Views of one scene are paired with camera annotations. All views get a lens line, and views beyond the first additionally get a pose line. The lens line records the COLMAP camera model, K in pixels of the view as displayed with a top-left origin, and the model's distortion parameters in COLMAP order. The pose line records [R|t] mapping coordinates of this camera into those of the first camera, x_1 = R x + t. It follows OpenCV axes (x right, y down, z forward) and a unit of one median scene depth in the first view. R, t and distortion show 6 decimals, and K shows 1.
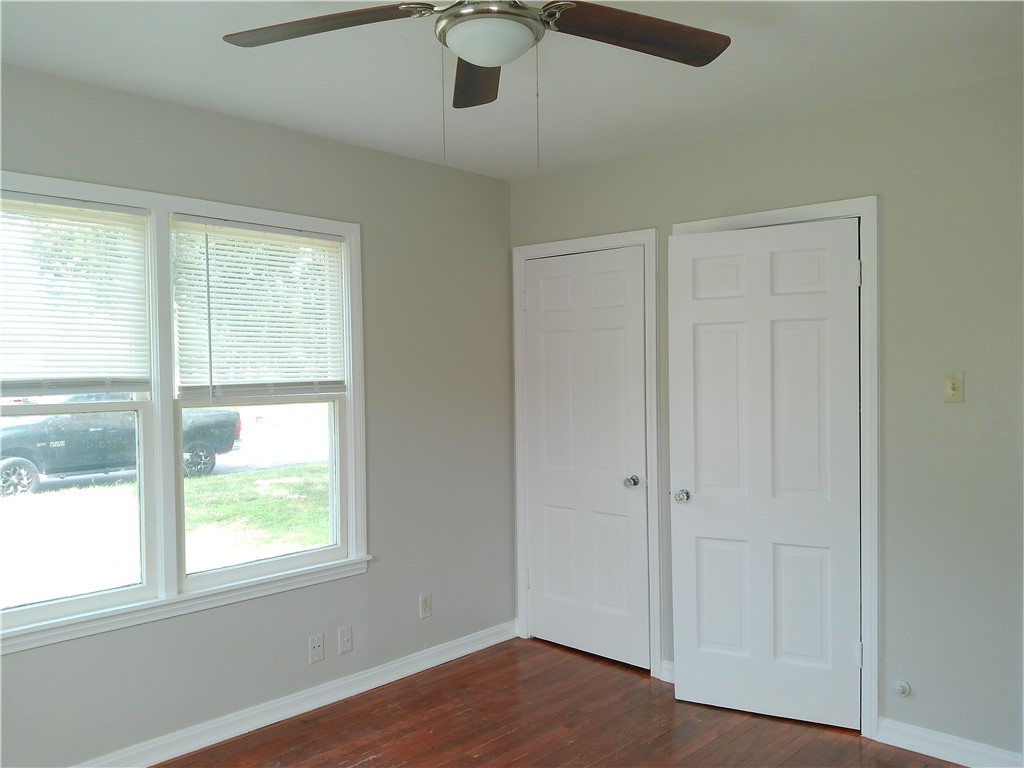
lens RADIAL K [[825.2, 0, 512.0], [0, 825.2, 384.0], [0, 0, 1]] dist [0.057999, -0.106113]
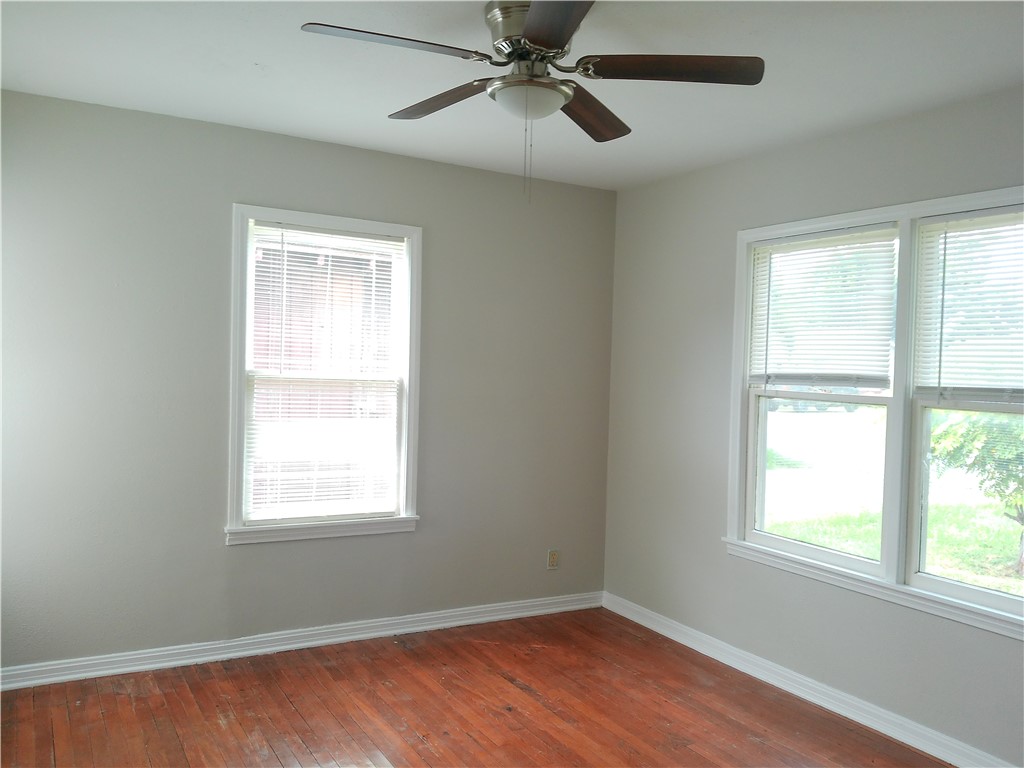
lens RADIAL K [[825.2, 0, 512.0], [0, 825.2, 384.0], [0, 0, 1]] dist [0.057999, -0.106113]
pose [[-0.237665, 0.029595, -0.970896, 0.734482], [-0.046596, 0.998038, 0.041829, -0.019780], [0.970229, 0.055181, -0.235819, 0.771903]]
